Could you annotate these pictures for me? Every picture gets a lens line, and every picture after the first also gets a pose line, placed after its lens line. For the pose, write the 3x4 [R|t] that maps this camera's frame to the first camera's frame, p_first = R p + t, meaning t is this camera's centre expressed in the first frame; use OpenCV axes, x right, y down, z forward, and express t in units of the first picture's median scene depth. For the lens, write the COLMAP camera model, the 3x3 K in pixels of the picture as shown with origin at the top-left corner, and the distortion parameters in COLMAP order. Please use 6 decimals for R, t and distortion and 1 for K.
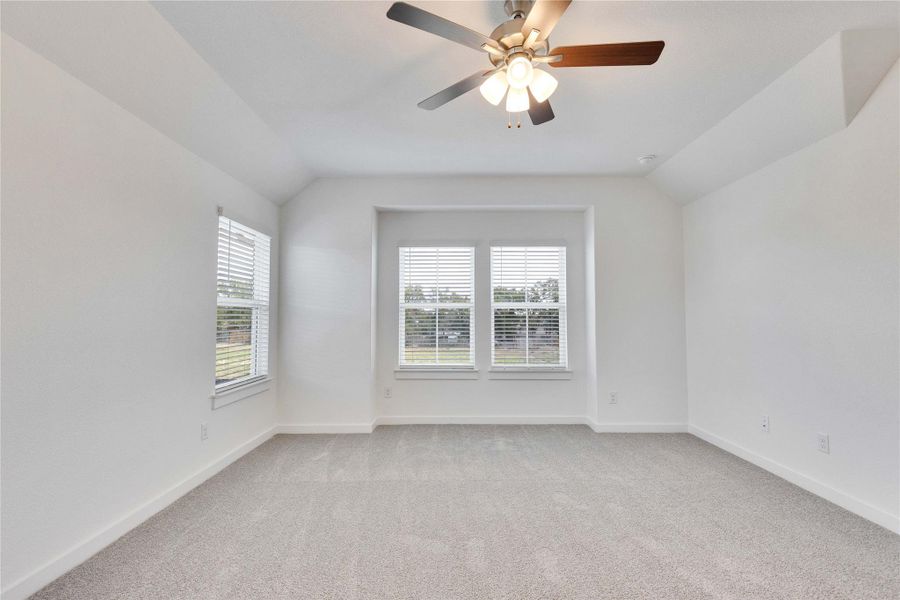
lens RADIAL K [[402.6, 0, 452.5], [0, 402.6, 296.6], [0, 0, 1]] dist [-0.002540, -0.000340]
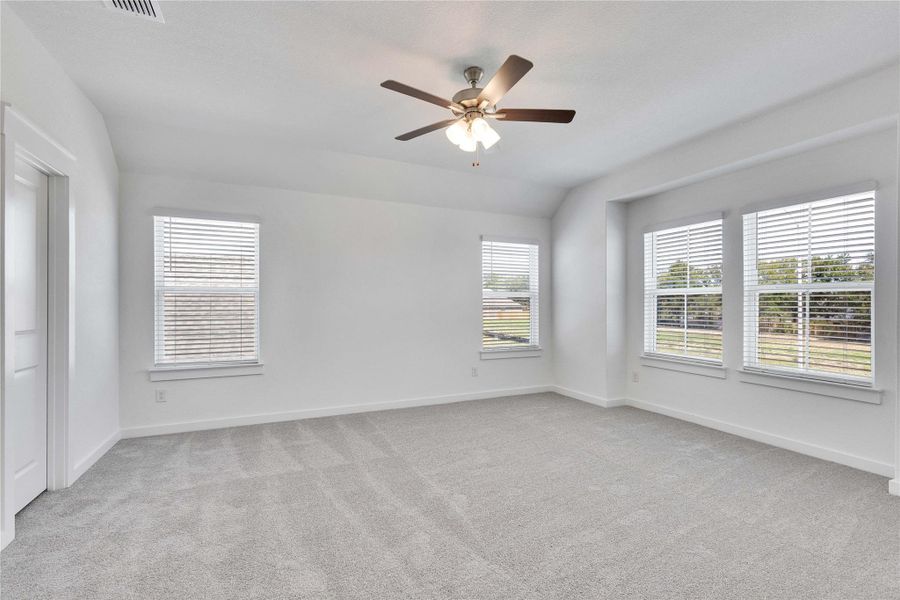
lens RADIAL K [[404.3, 0, 441.3], [0, 404.3, 302.9], [0, 0, 1]] dist [0.000024, -0.000239]
pose [[0.400640, -0.002405, -0.916233, 0.617246], [0.044968, 0.998843, 0.017041, 0.008746], [0.915132, -0.048028, 0.400284, 0.142254]]
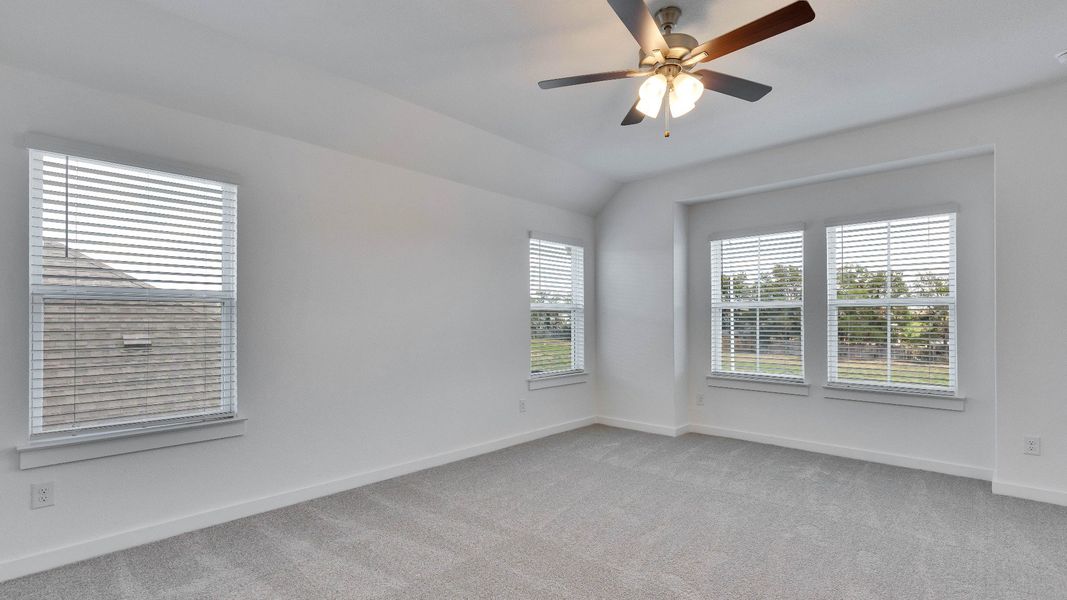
lens RADIAL K [[485.3, 0, 527.2], [0, 485.3, 314.0], [0, 0, 1]] dist [-0.000510, -0.000340]
pose [[0.720354, -0.008639, -0.693553, 0.344744], [0.035422, 0.999076, 0.024346, -0.001260], [0.692701, -0.042105, 0.719995, -0.080825]]
